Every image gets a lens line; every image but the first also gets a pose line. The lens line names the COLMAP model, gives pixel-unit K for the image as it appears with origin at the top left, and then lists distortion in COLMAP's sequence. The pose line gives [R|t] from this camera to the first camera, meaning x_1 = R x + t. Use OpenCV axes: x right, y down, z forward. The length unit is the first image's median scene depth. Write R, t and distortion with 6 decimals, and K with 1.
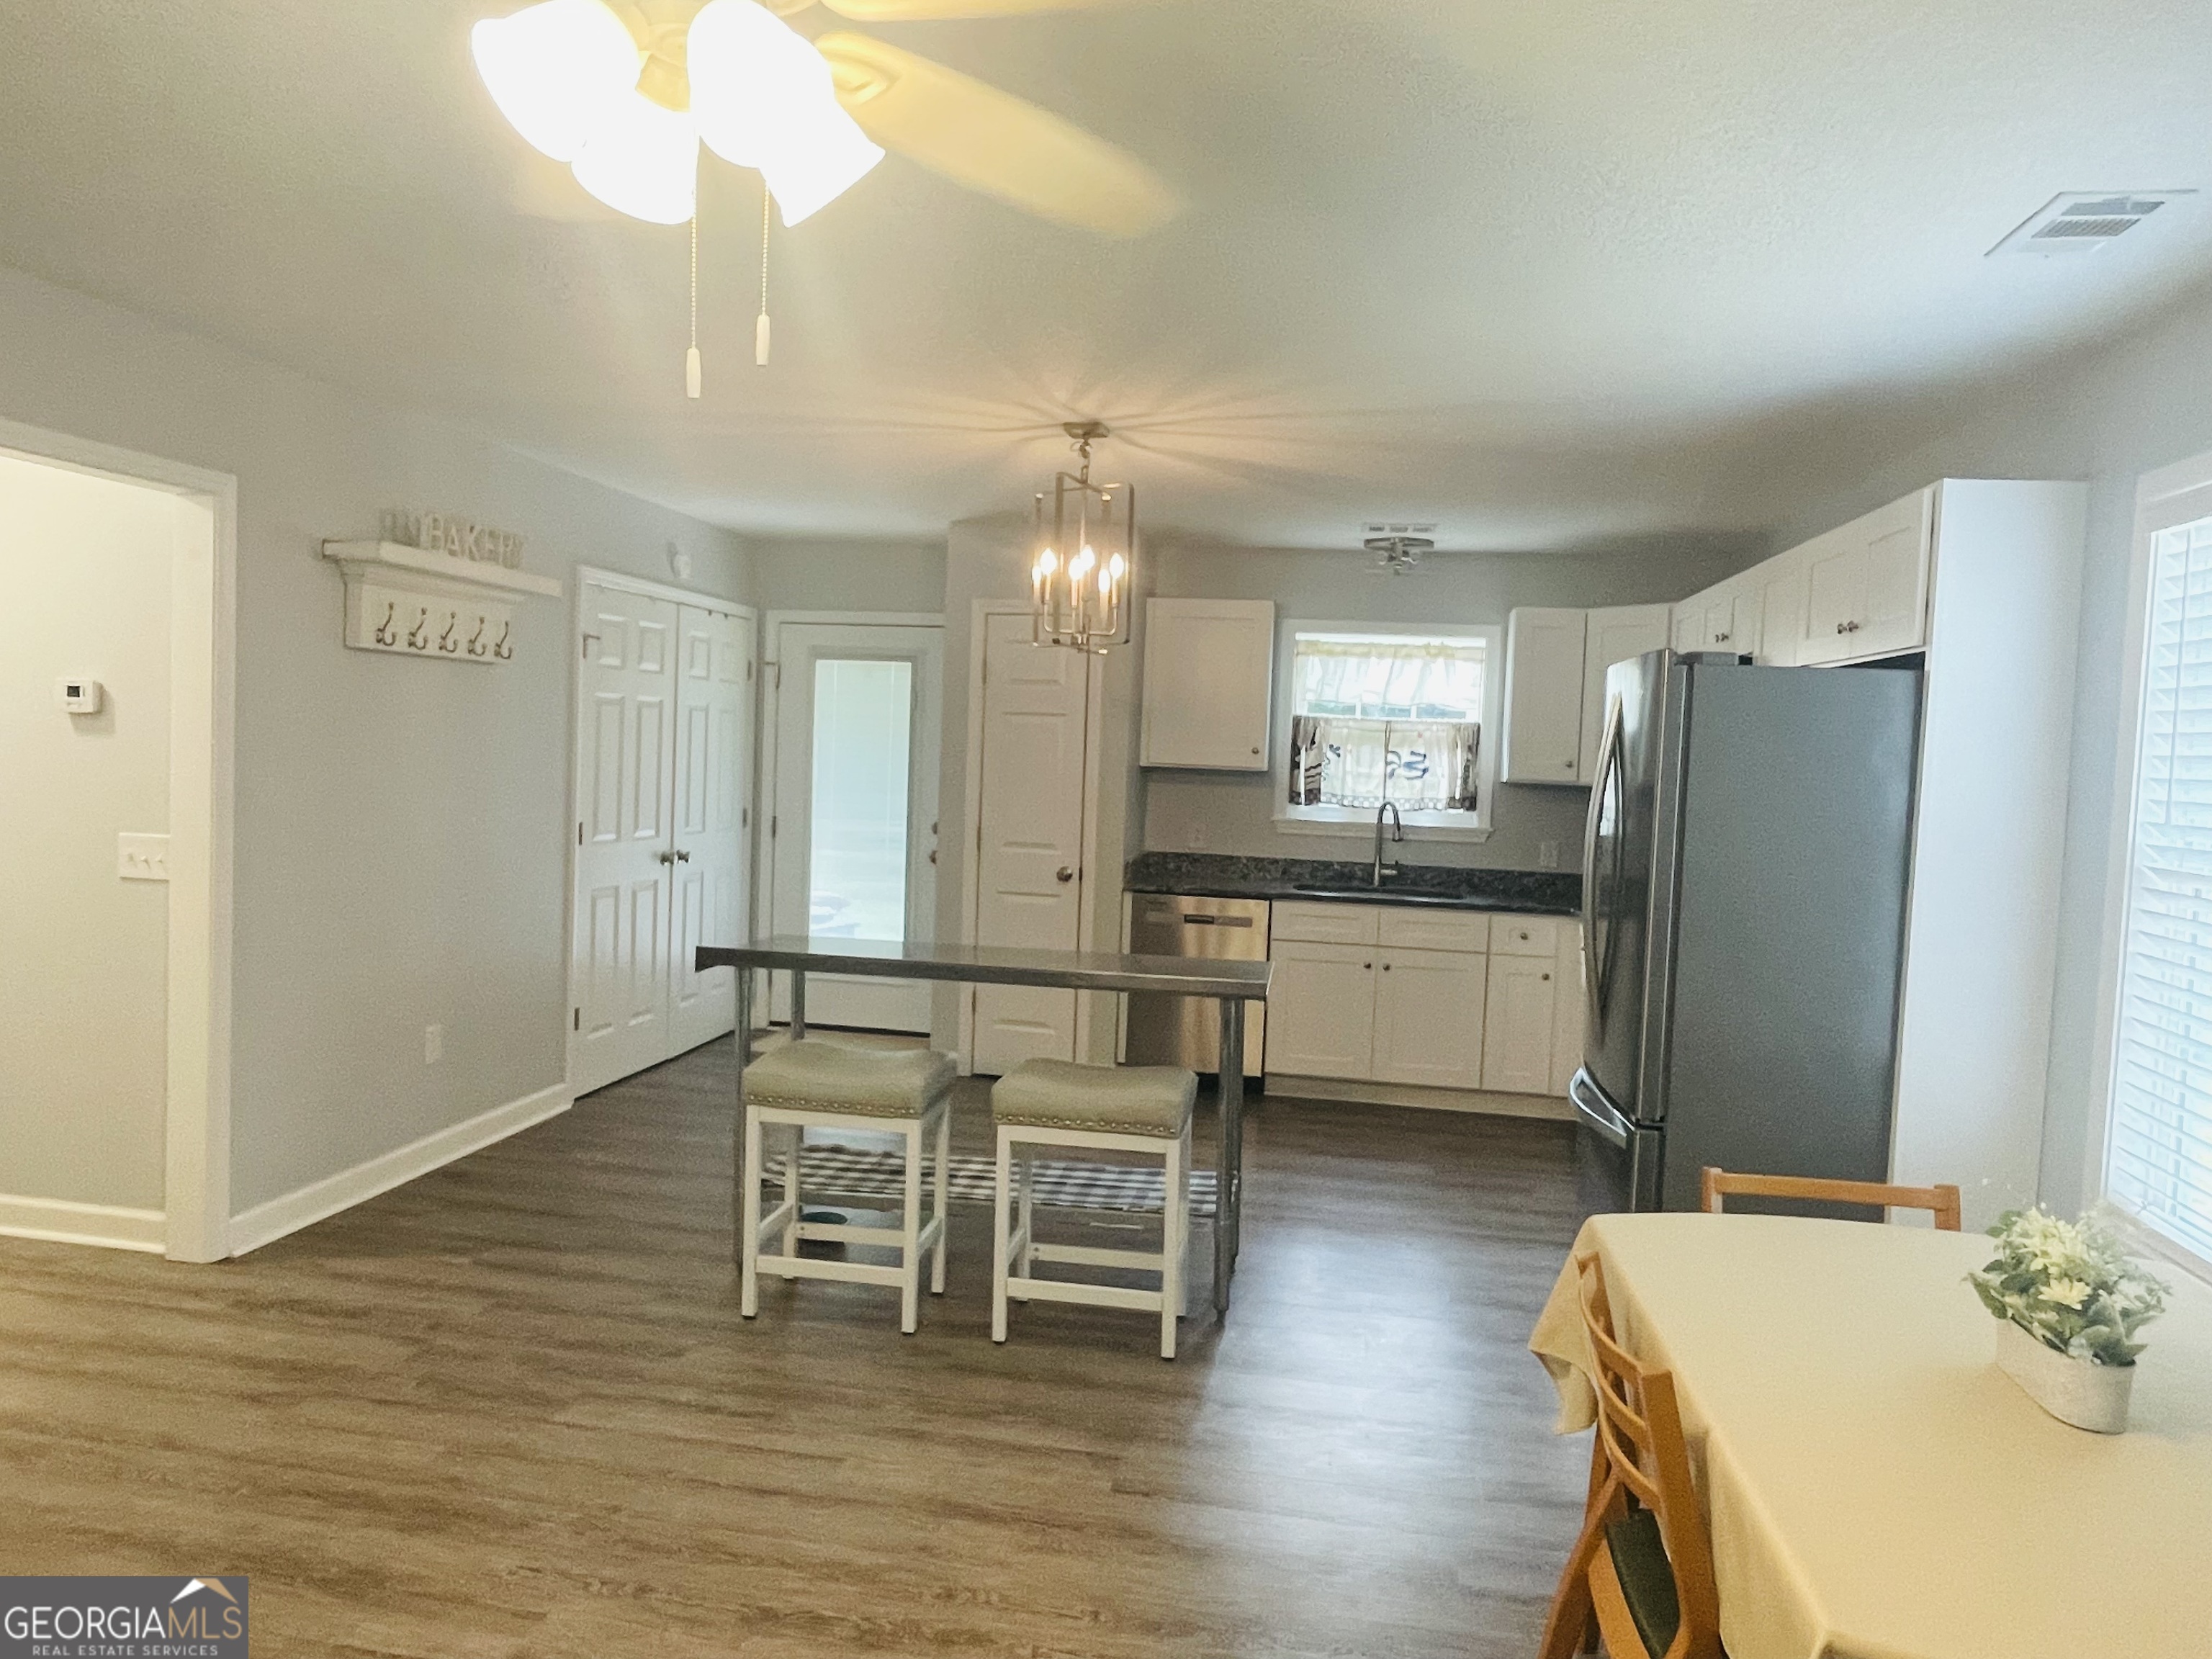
lens RADIAL K [[1445.5, 0, 1106.2], [0, 1445.5, 822.7], [0, 0, 1]] dist [-0.003284, -0.002053]
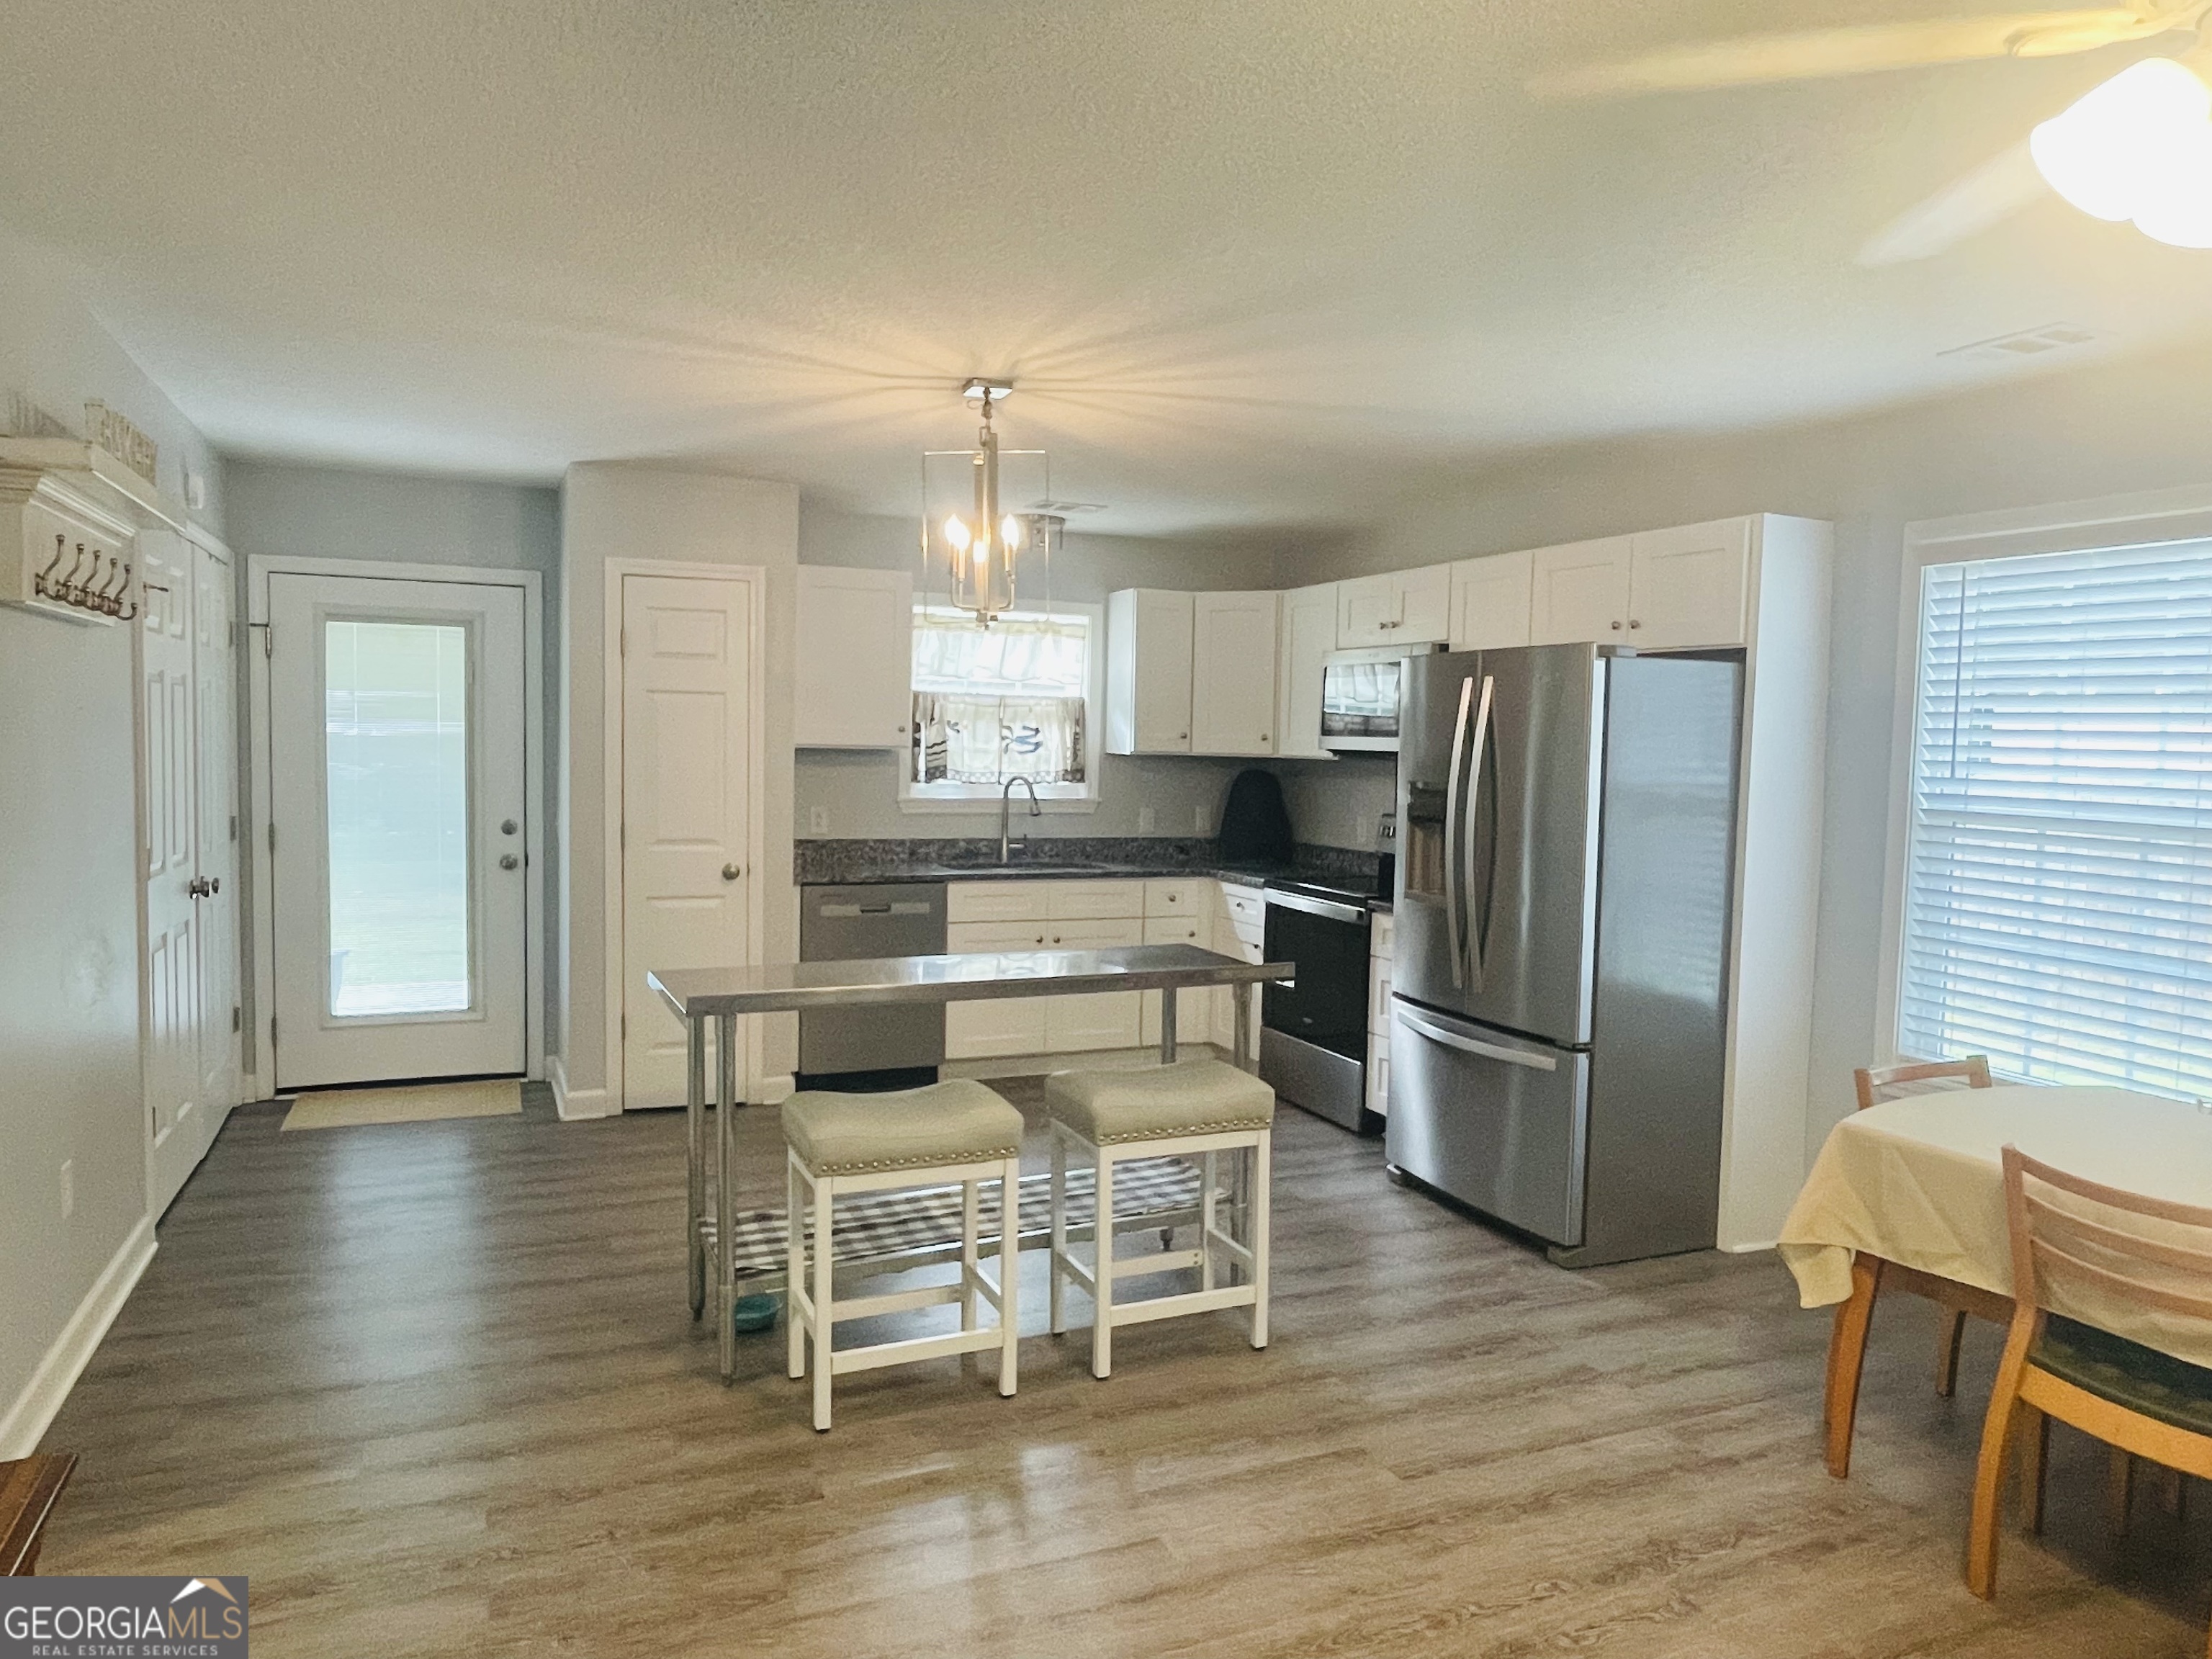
lens RADIAL K [[1445.5, 0, 1106.2], [0, 1445.5, 822.7], [0, 0, 1]] dist [-0.003284, -0.002053]
pose [[0.832933, -0.053942, 0.550738, -0.474897], [0.039606, 0.998496, 0.037897, -0.027729], [-0.551954, -0.009753, 0.833817, 0.189663]]
